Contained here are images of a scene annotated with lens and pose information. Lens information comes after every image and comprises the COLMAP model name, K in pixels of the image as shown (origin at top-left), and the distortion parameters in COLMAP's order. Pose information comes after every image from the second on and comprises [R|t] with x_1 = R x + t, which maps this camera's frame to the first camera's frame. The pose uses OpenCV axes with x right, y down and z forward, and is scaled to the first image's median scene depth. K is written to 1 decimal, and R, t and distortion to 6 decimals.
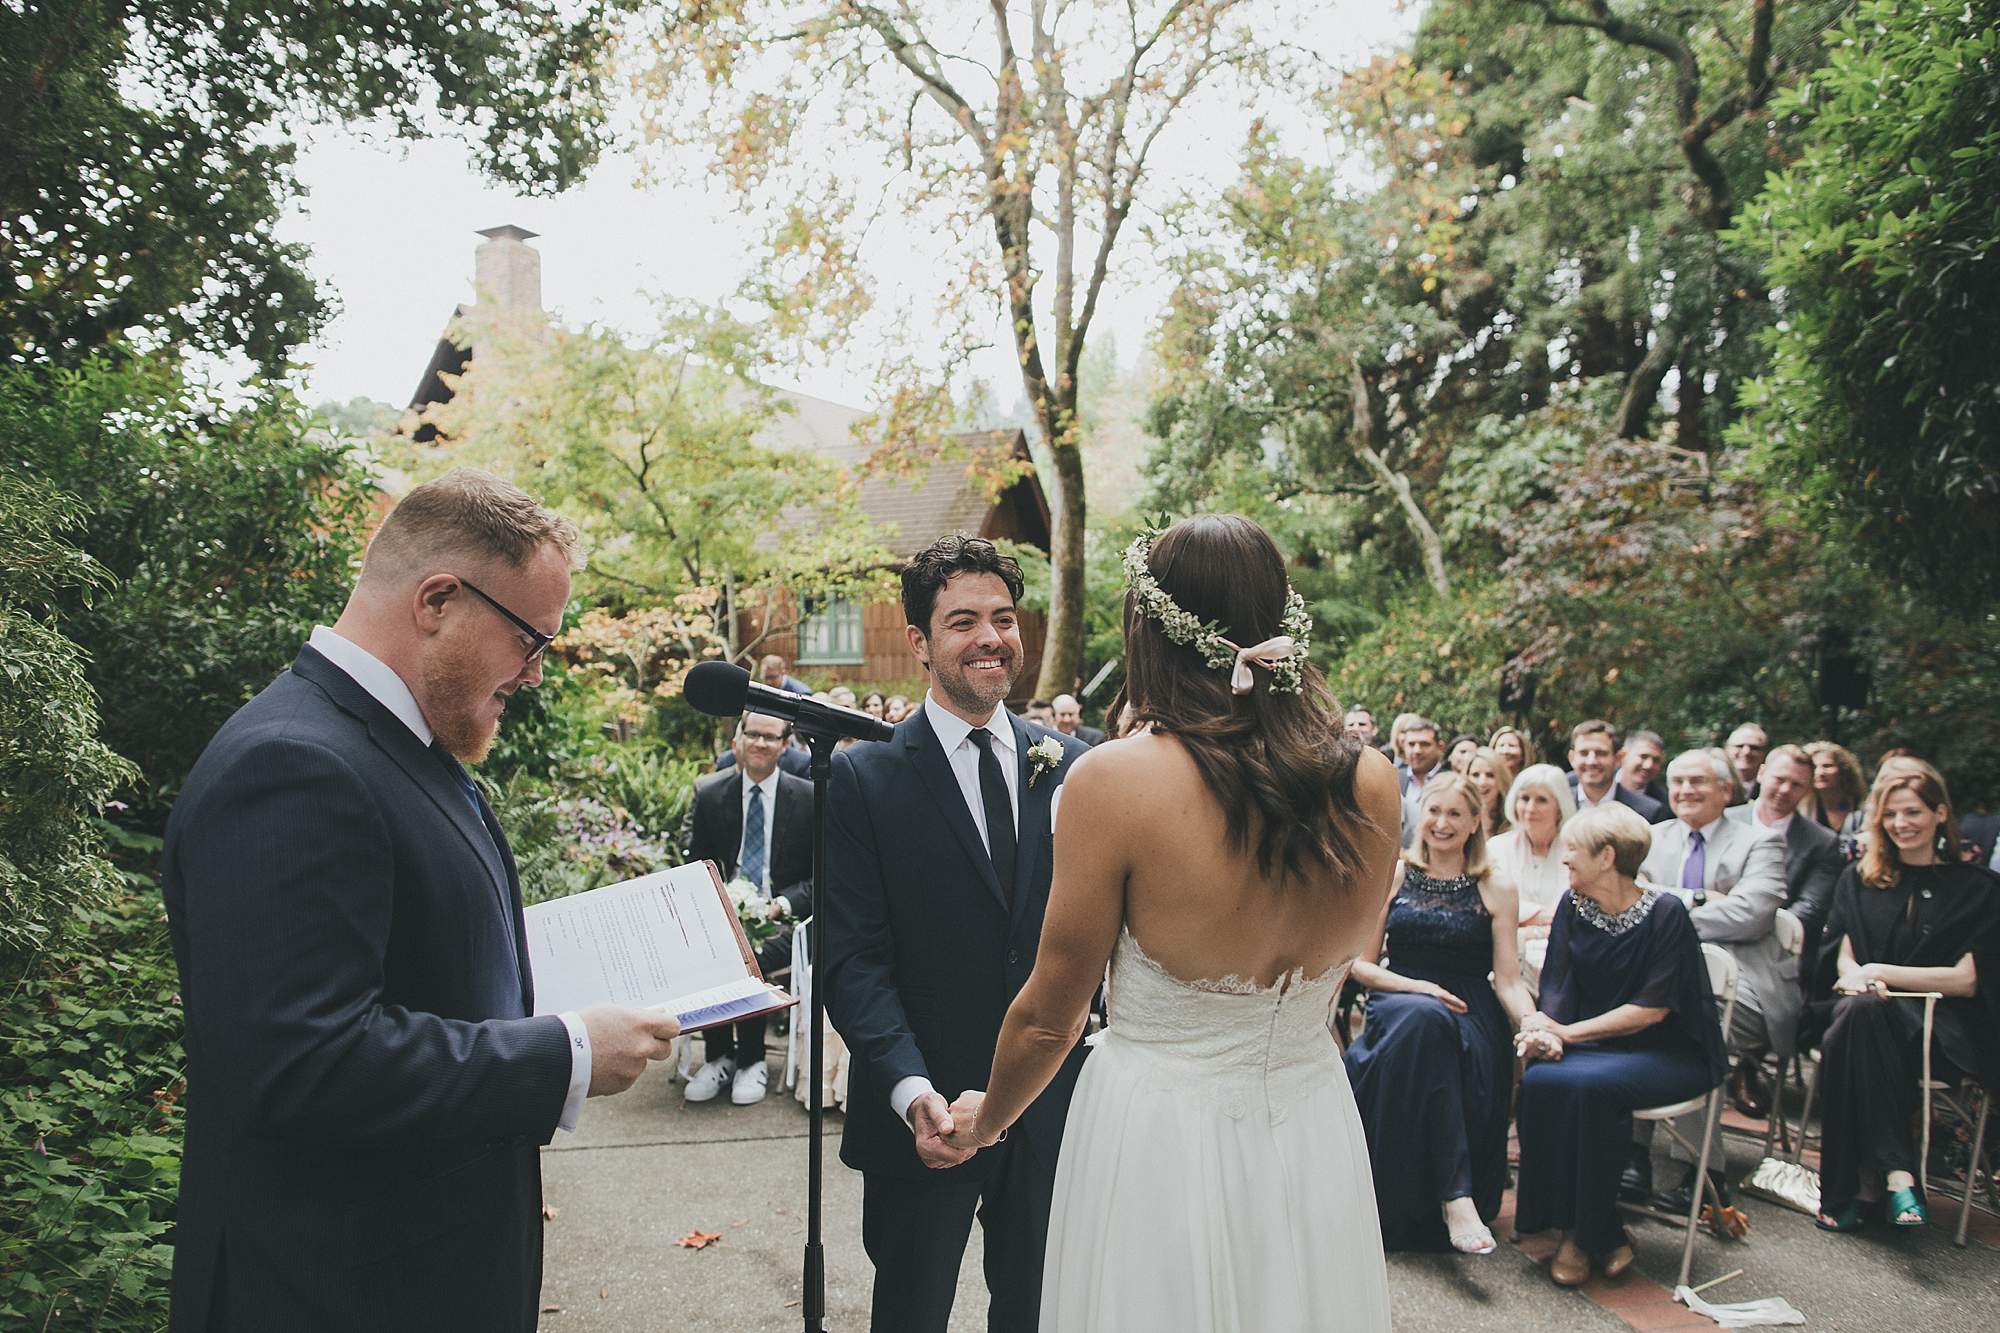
lens RADIAL K [[1371.9, 0, 1004.6], [0, 1371.9, 656.4], [0, 0, 1]] dist [-0.054857, 0.051408]
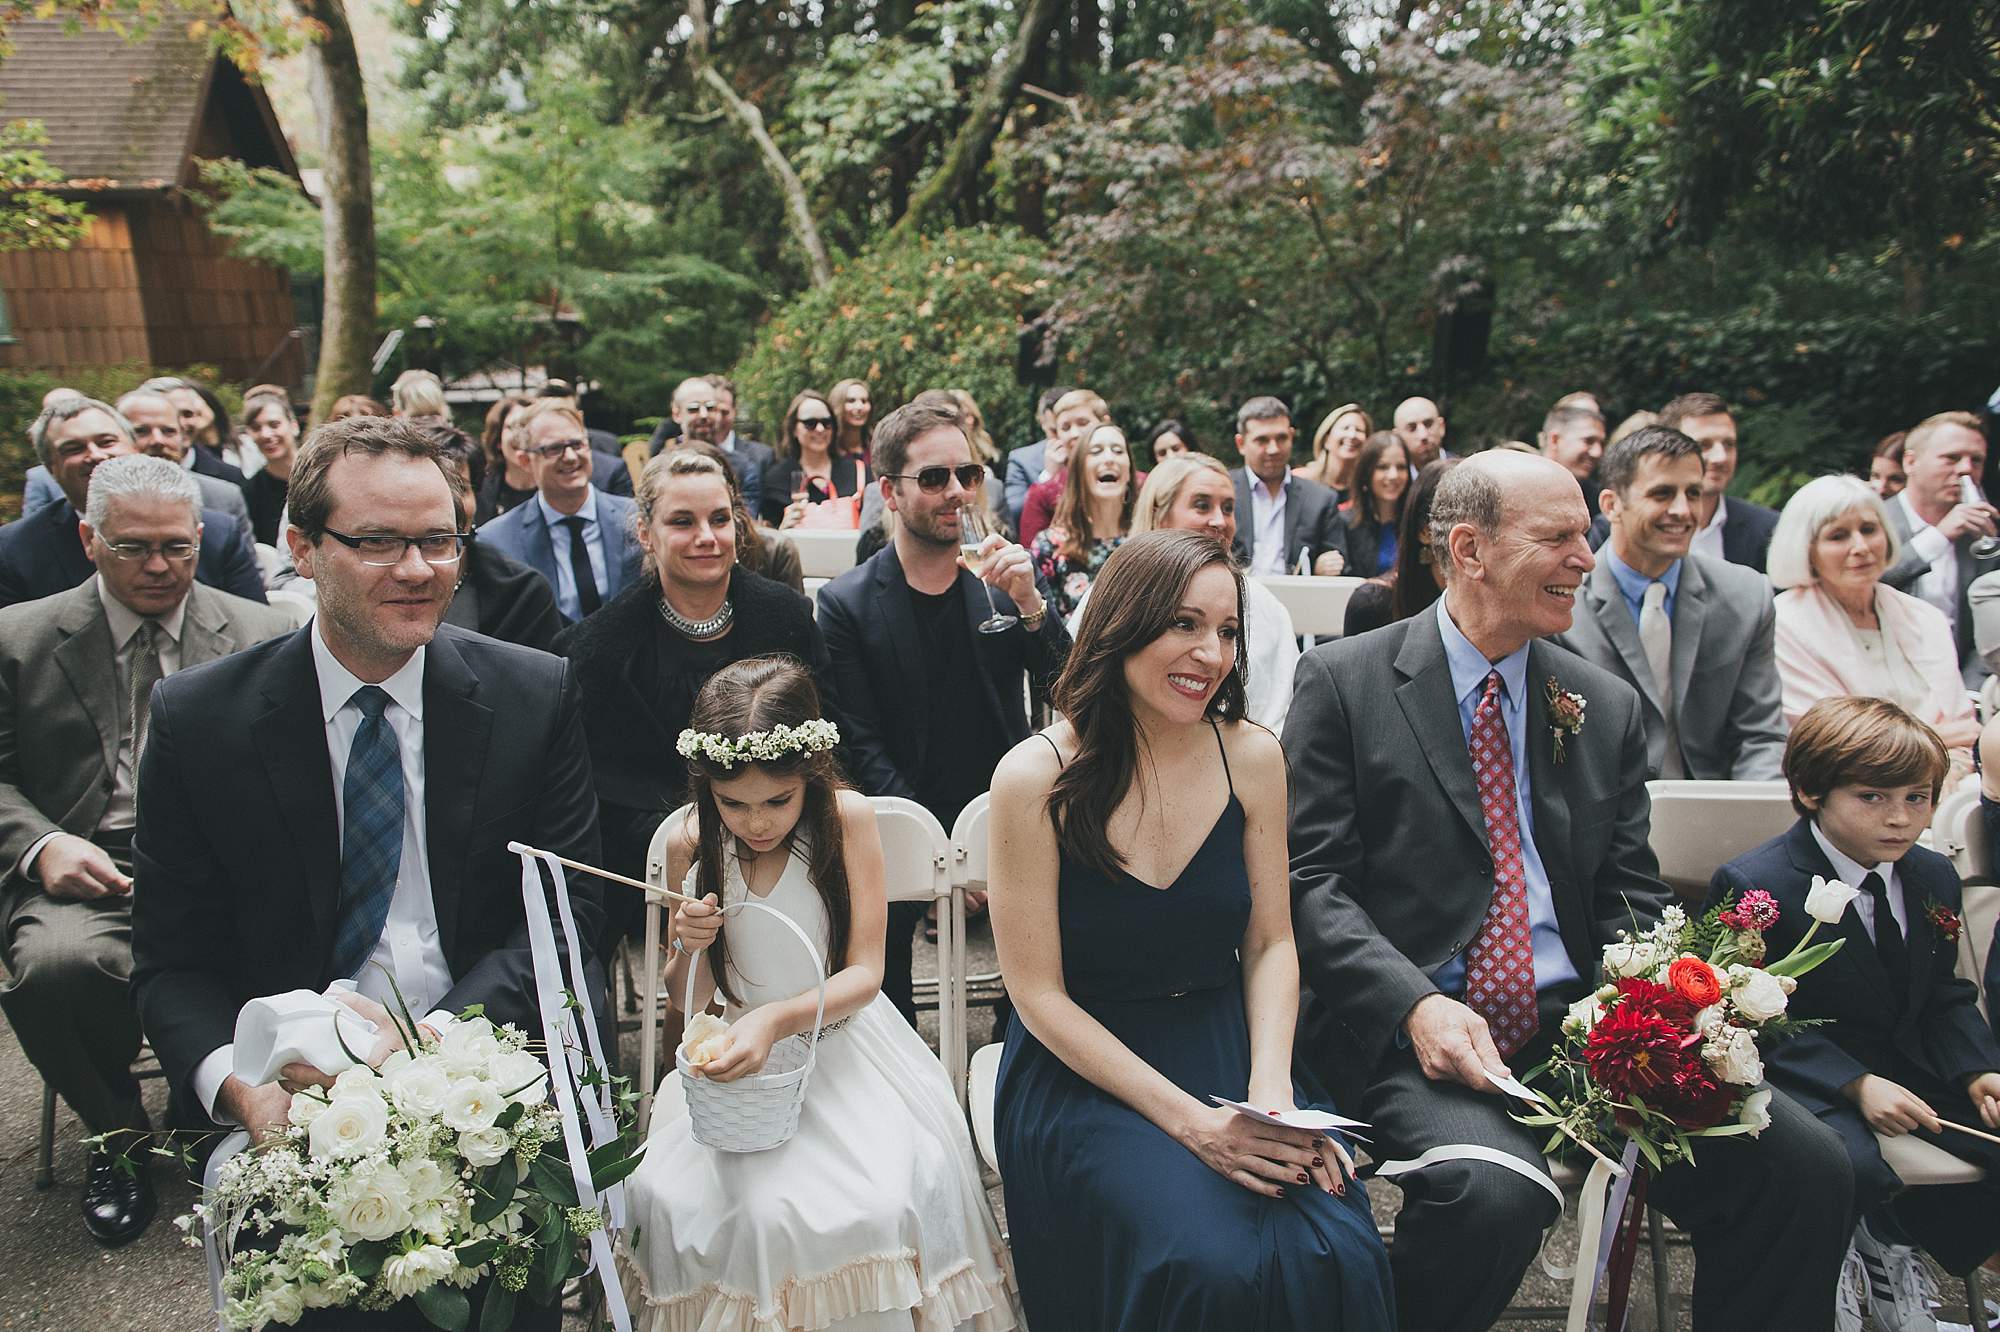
lens RADIAL K [[1371.9, 0, 1004.6], [0, 1371.9, 655.9], [0, 0, 1]] dist [-0.054857, 0.051408]
pose [[0.848200, -0.129088, 0.513705, -0.142380], [0.007371, 0.972630, 0.232241, 0.012412], [-0.529625, -0.193200, 0.825936, 0.446383]]
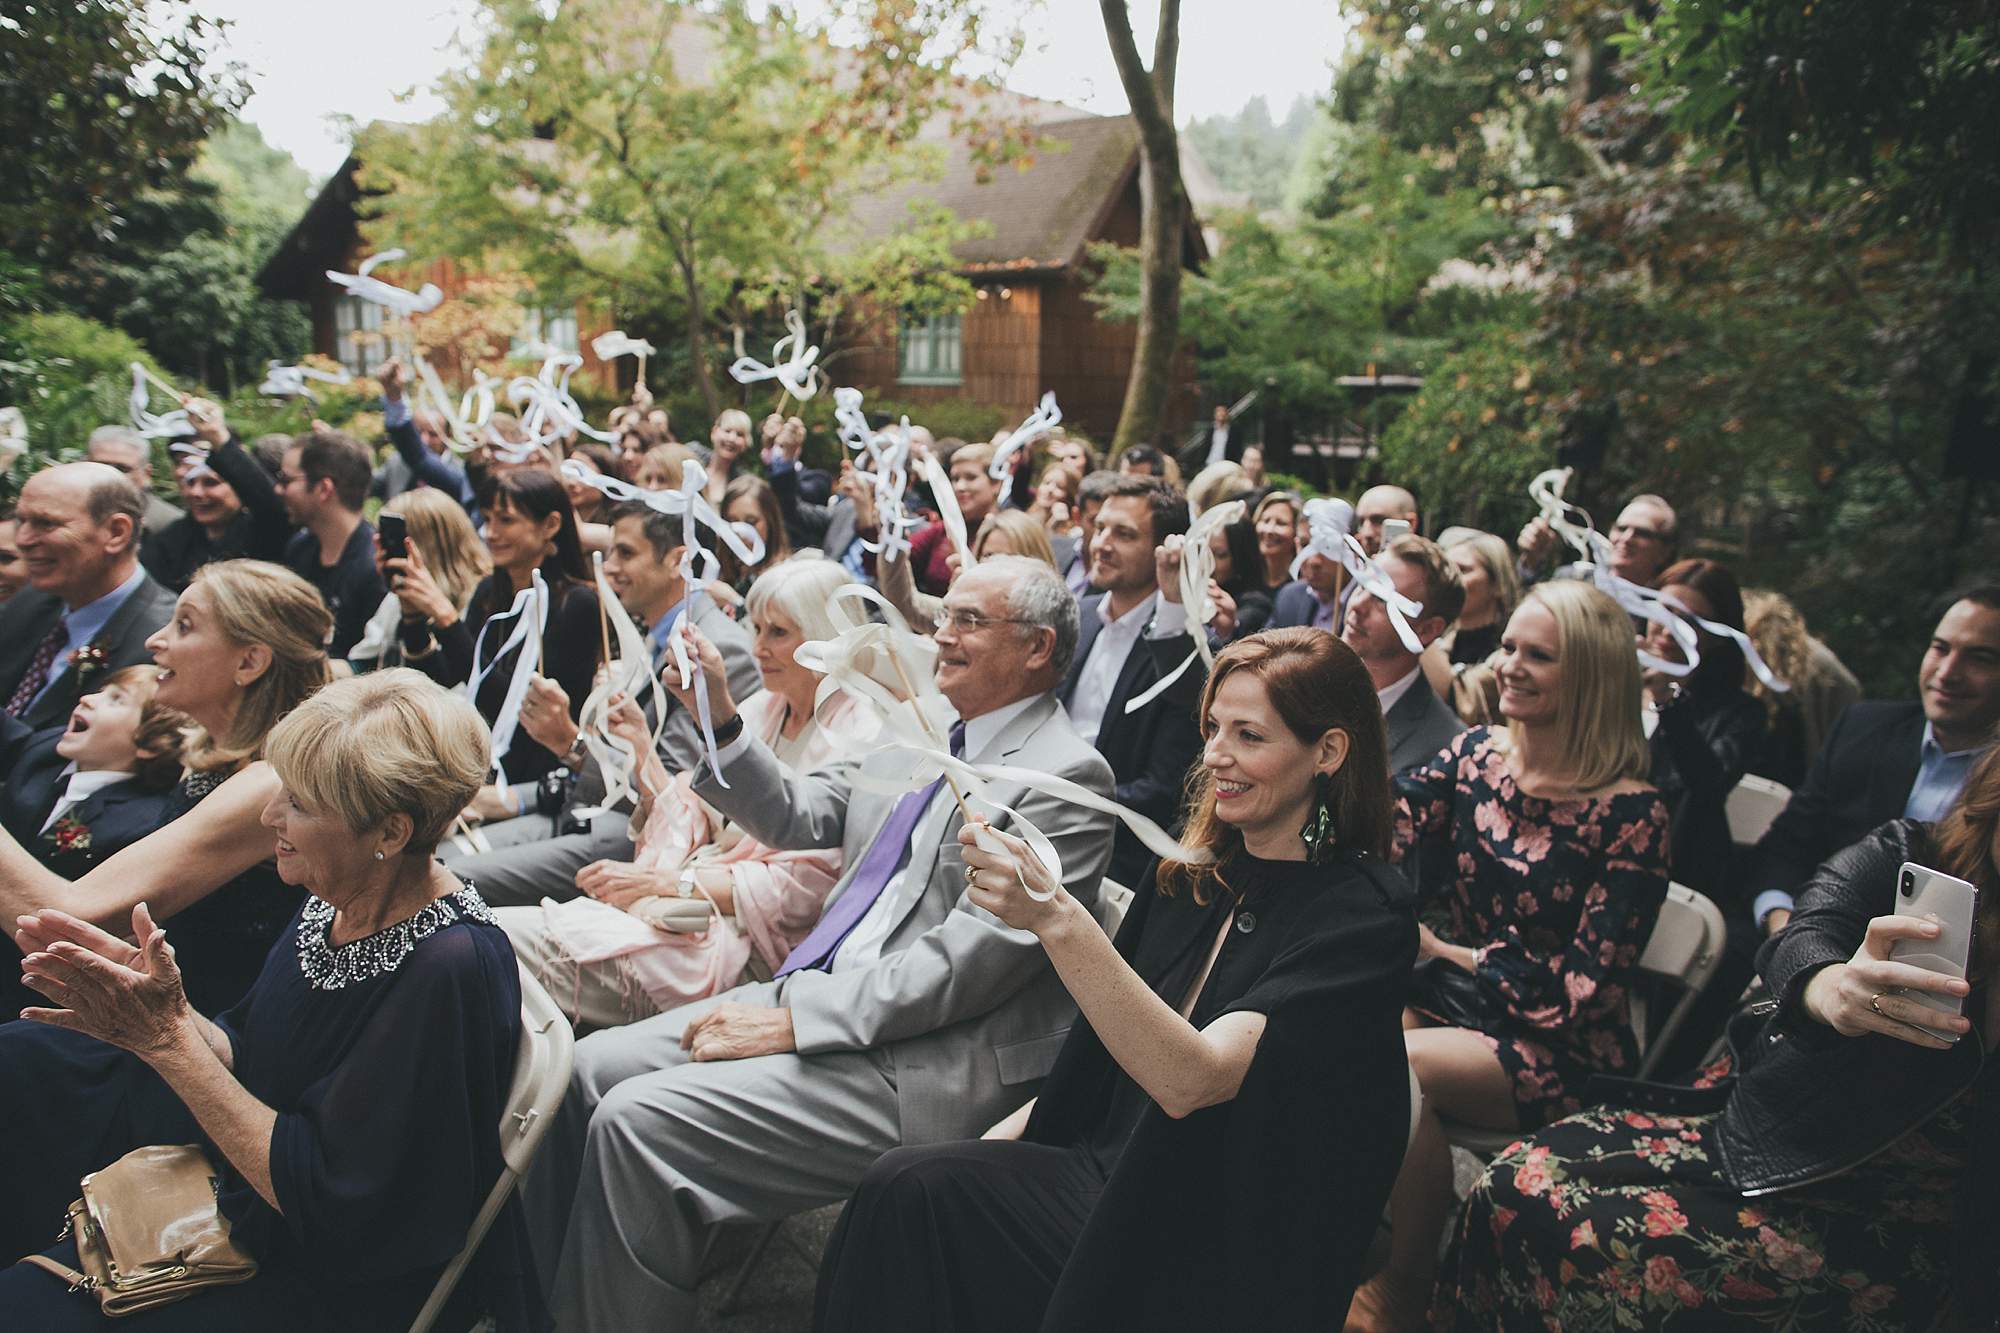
lens RADIAL K [[1371.9, 0, 1004.6], [0, 1371.9, 656.4], [0, 0, 1]] dist [-0.054857, 0.051408]
pose [[0.976073, 0.070828, -0.205584, 0.355655], [-0.029713, 0.980039, 0.196573, 0.008594], [0.215404, -0.185761, 0.958694, 0.316582]]
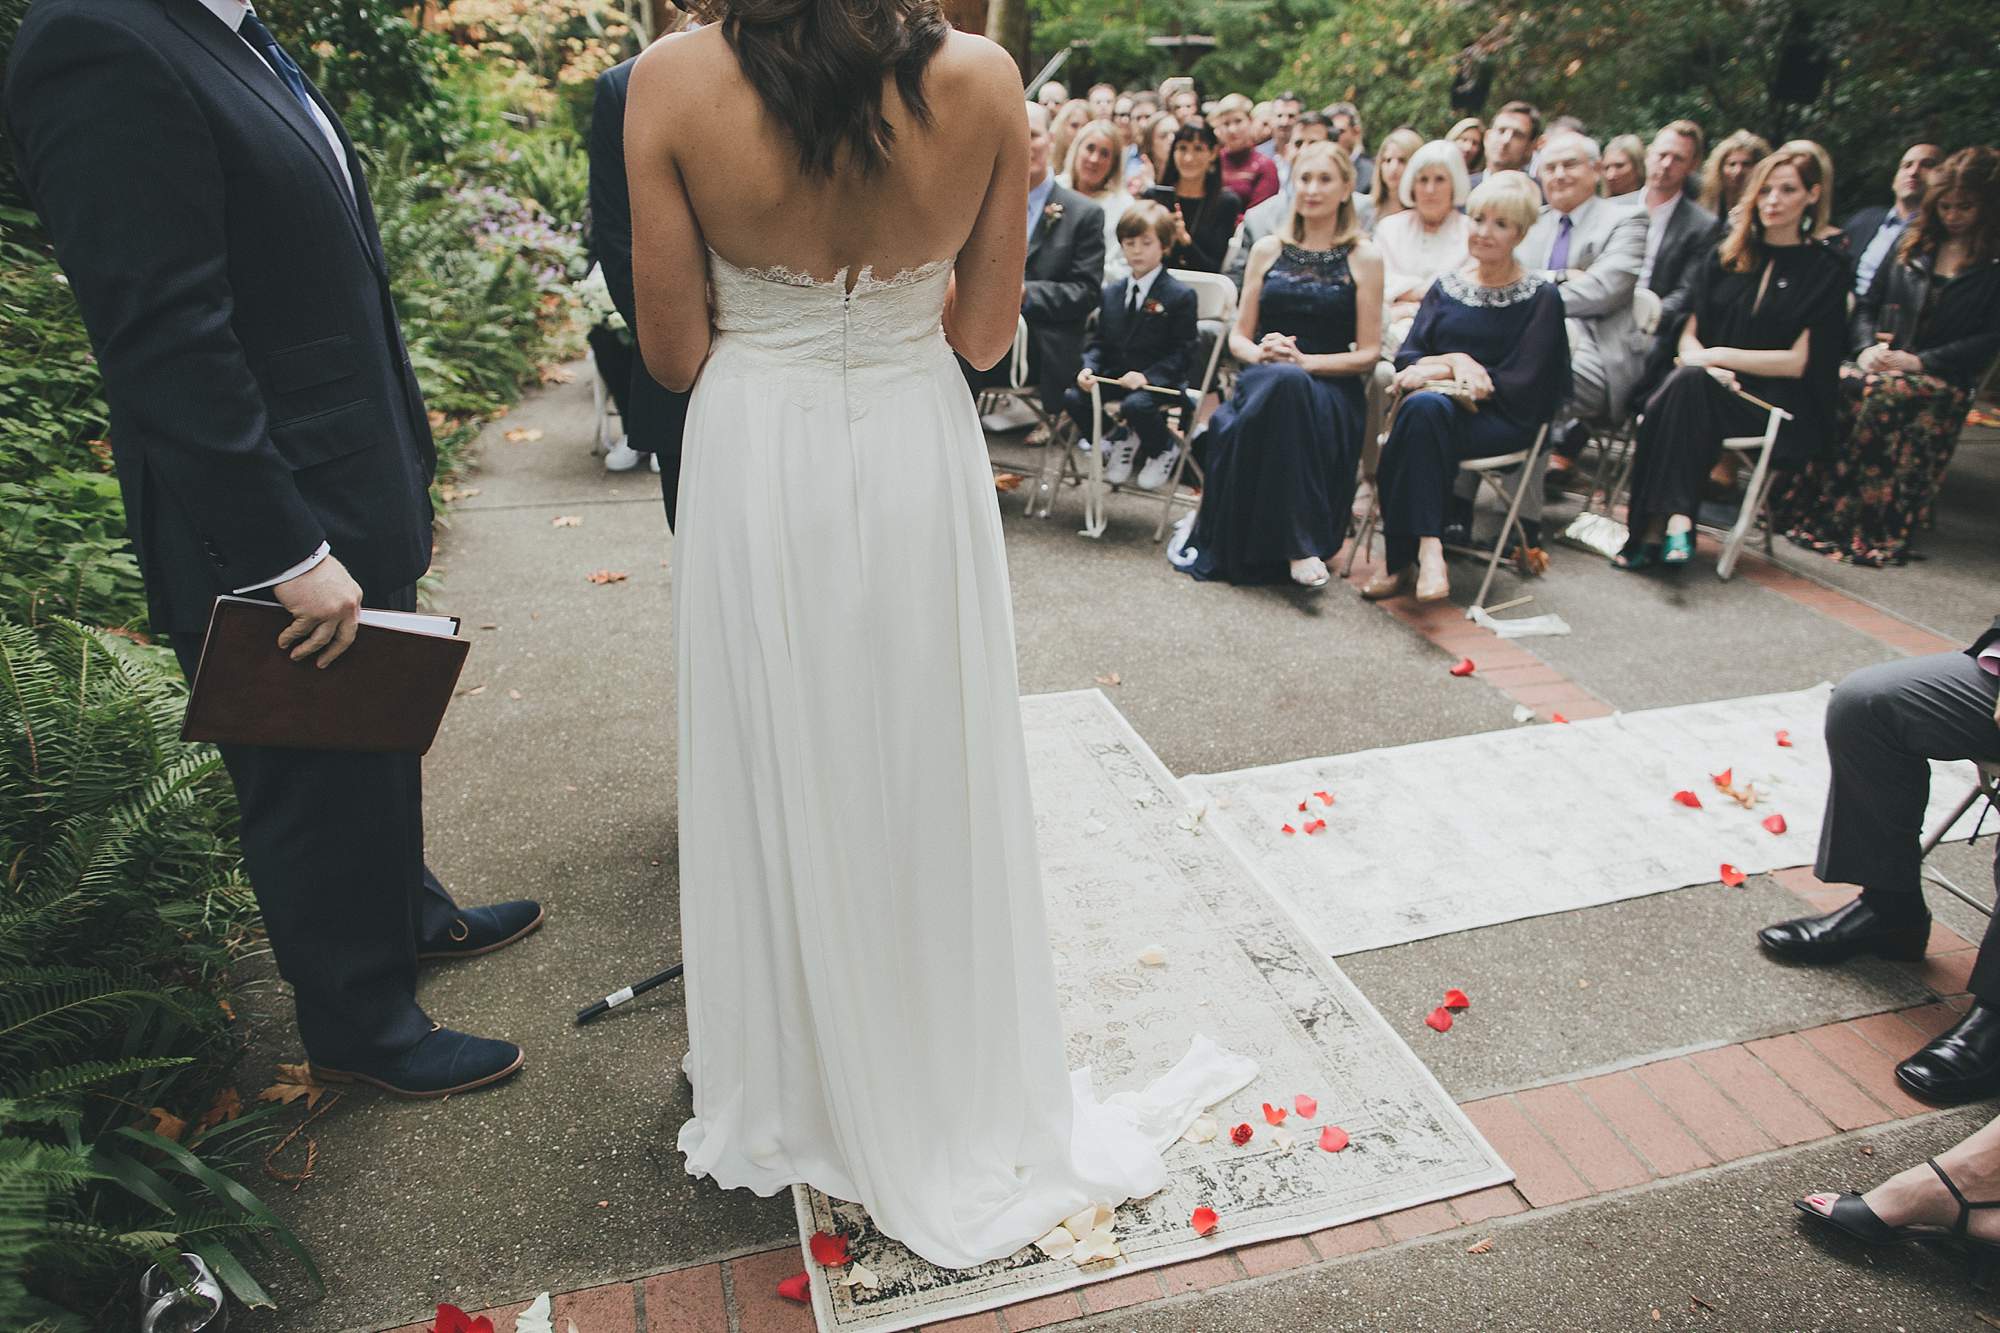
lens RADIAL K [[1371.9, 0, 1004.6], [0, 1371.9, 656.4], [0, 0, 1]] dist [-0.054857, 0.051408]
pose [[0.999465, -0.005954, 0.032154, 0.025369], [-0.007575, 0.914381, 0.404783, 0.014358], [-0.031811, -0.404810, 0.913847, -0.030330]]
